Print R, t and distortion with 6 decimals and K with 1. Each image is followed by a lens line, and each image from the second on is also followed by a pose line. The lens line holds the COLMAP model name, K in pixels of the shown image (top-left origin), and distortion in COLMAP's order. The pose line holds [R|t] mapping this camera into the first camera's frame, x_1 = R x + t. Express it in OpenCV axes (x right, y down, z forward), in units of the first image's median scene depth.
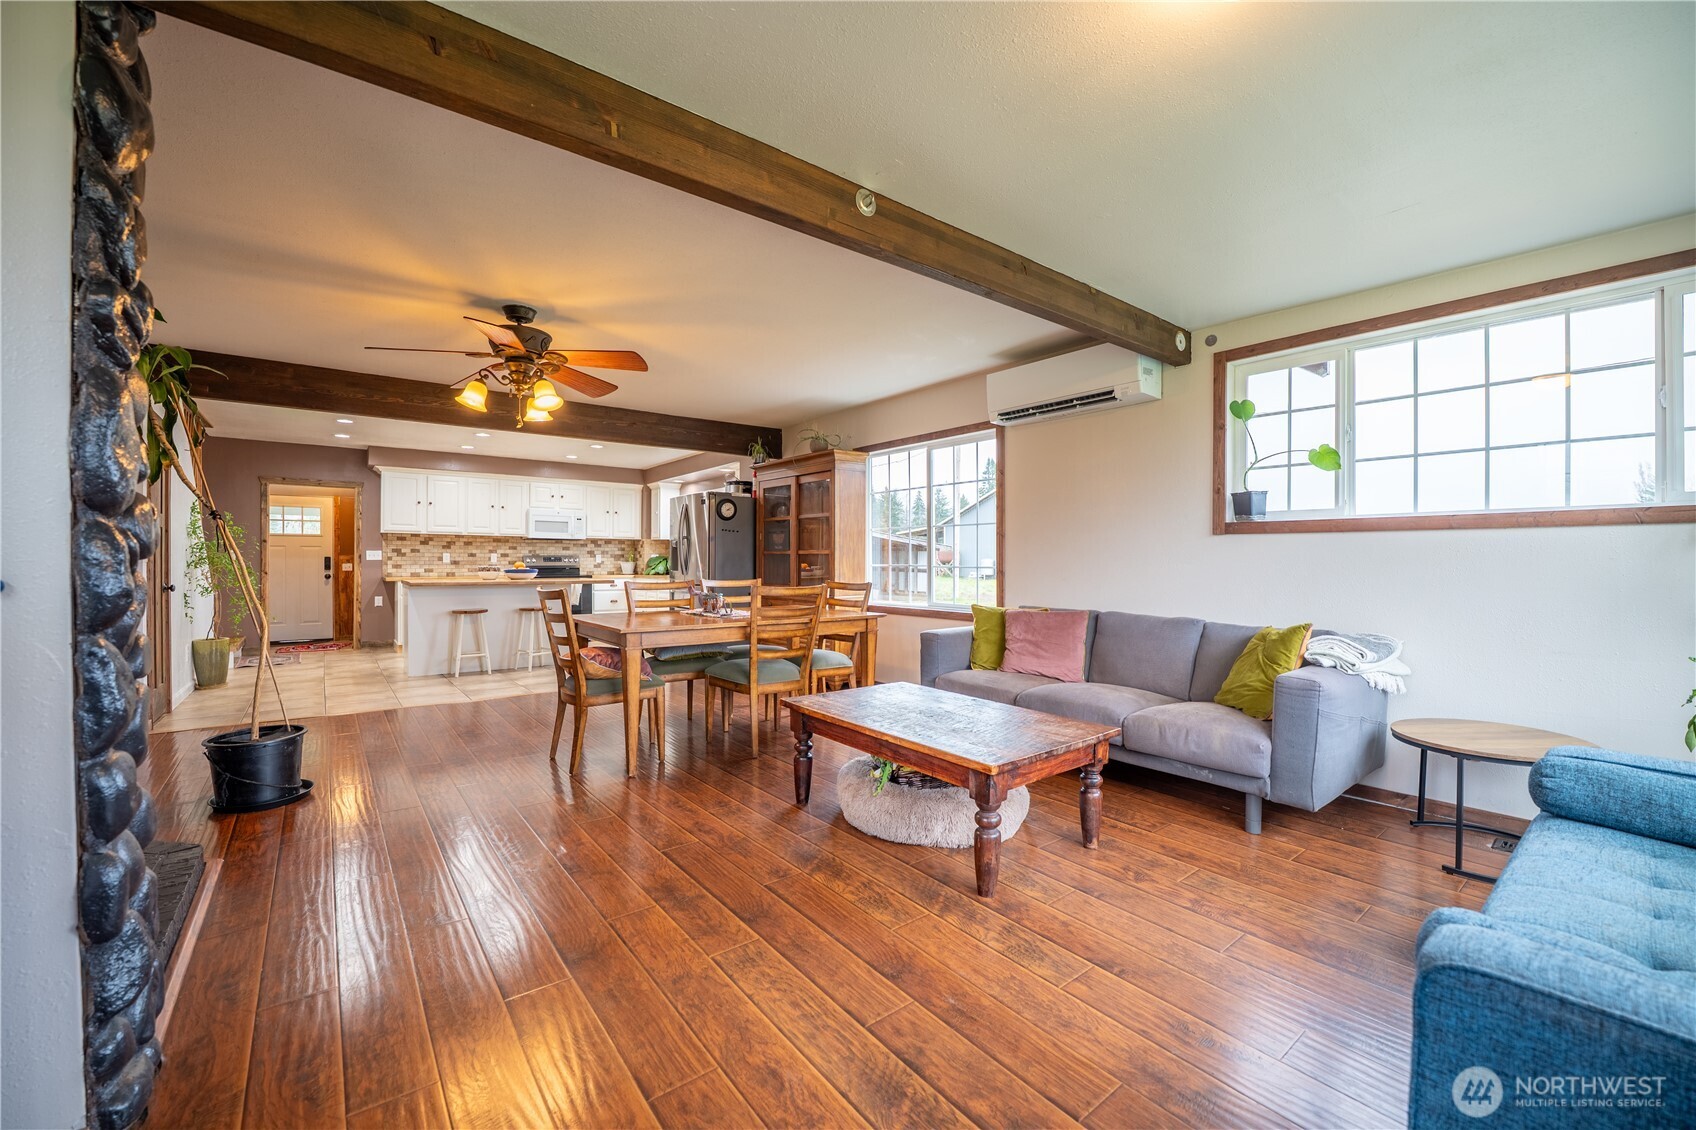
lens RADIAL K [[704.6, 0, 883.7], [0, 704.6, 563.6], [0, 0, 1]] dist [-0.024500, 0.001862]
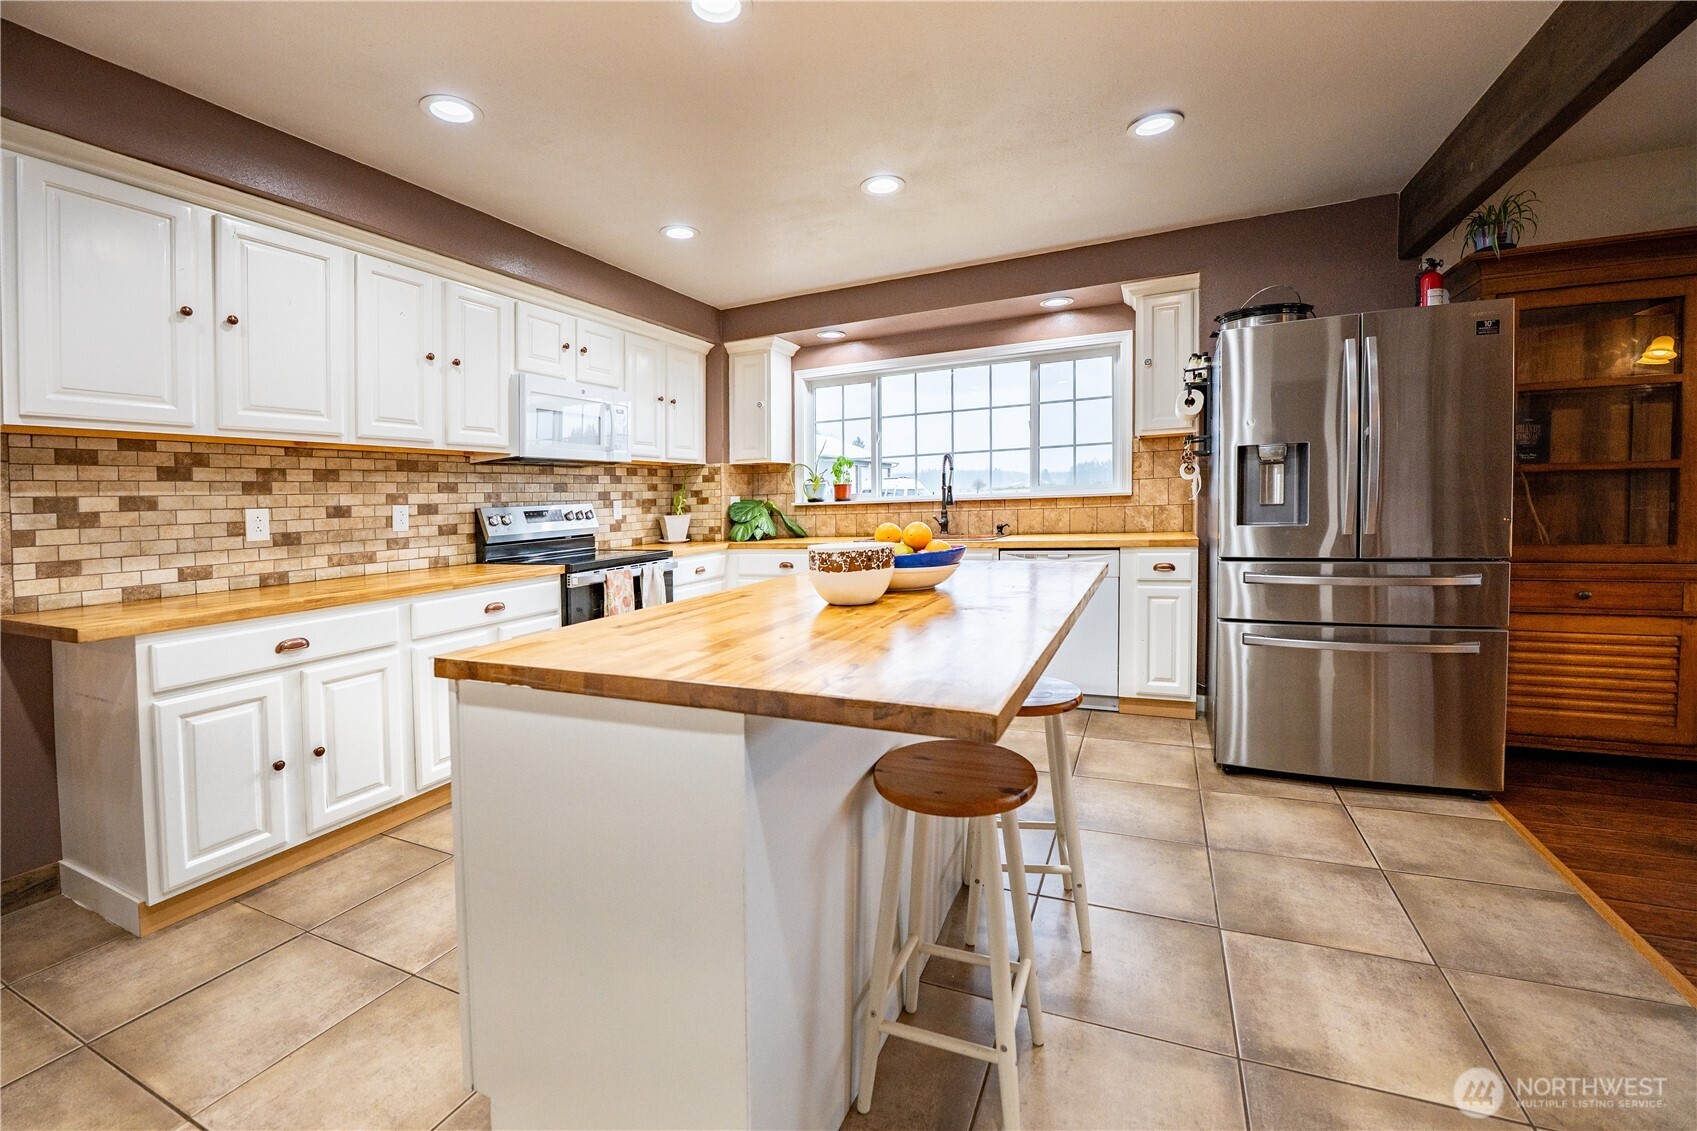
lens RADIAL K [[705.0, 0, 859.5], [0, 705.0, 502.7], [0, 0, 1]] dist [-0.024500, 0.001862]
pose [[0.897280, -0.036394, 0.439960, -0.522374], [0.037618, 0.999275, 0.005941, -0.009661], [-0.439857, 0.011220, 0.897998, 0.623612]]
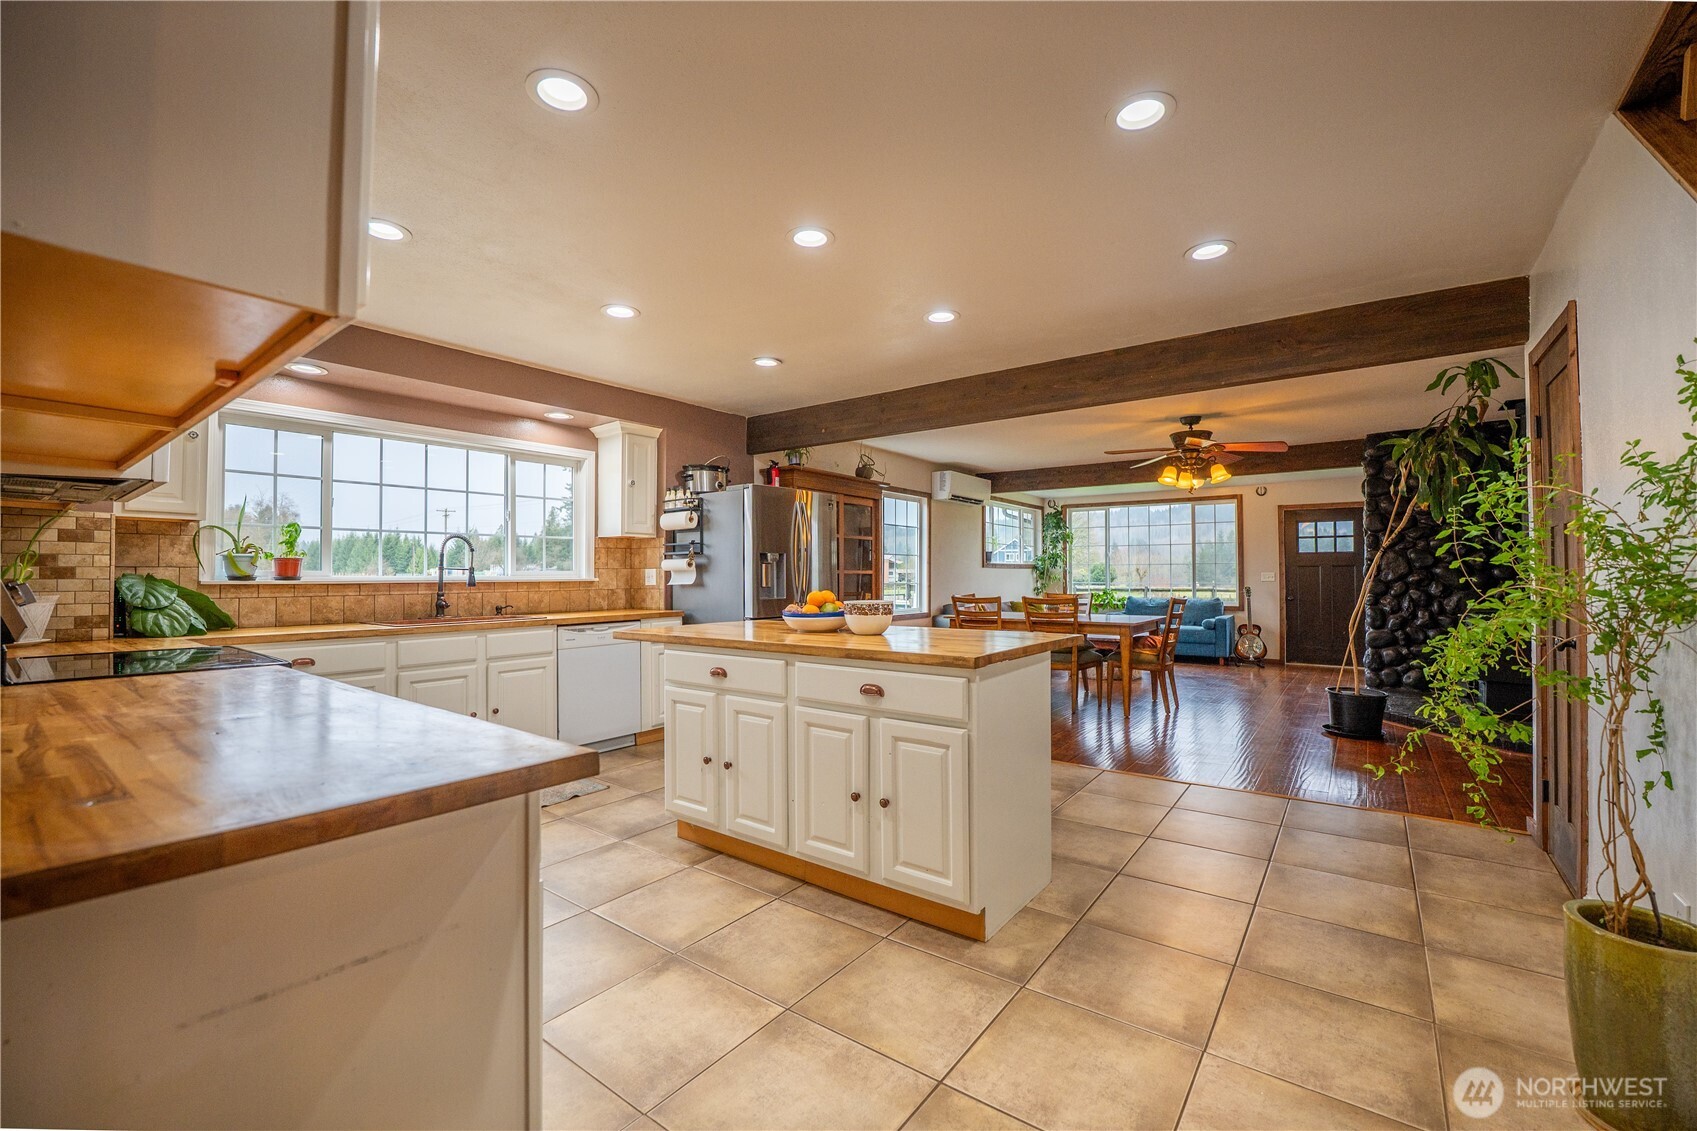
lens RADIAL K [[705.0, 0, 821.9], [0, 705.0, 564.5], [0, 0, 1]] dist [-0.024500, 0.001862]
pose [[-0.220765, 0.015114, 0.975210, -0.764096], [0.006360, 0.999881, -0.014056, -0.009550], [-0.975306, 0.003099, -0.220835, 0.893468]]
